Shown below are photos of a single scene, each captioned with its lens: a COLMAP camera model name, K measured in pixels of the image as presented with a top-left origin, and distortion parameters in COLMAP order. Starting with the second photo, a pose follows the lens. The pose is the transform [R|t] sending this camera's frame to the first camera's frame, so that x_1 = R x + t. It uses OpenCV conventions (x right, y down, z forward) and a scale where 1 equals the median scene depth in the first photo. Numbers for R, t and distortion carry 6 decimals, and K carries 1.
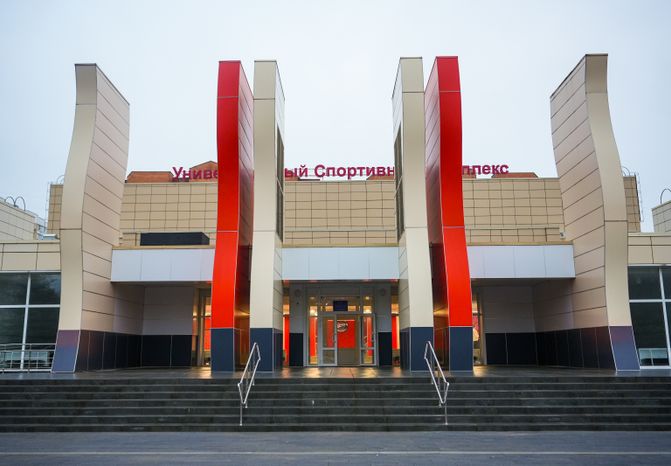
lens RADIAL K [[613.6, 0, 333.7], [0, 613.6, 234.5], [0, 0, 1]] dist [-0.013002, 0.000000]
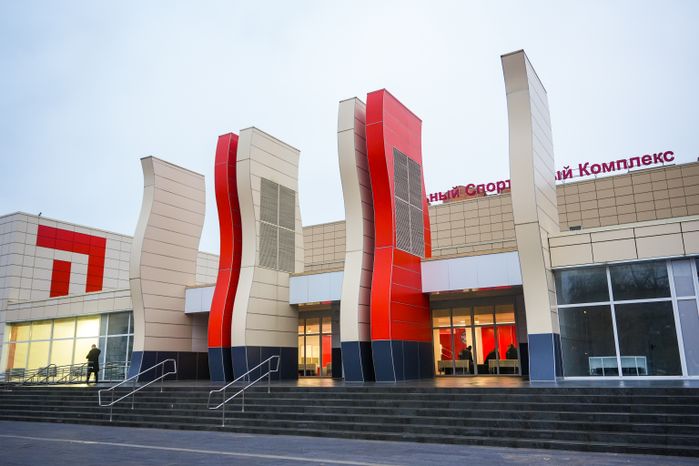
lens RADIAL K [[585.7, 0, 349.8], [0, 585.7, 229.1], [0, 0, 1]] dist [-0.019089, -0.003707]
pose [[0.874508, -0.123608, -0.468995, 0.620603], [0.104789, 0.992293, -0.066134, 0.017284], [0.473555, 0.008689, 0.880721, 0.065139]]
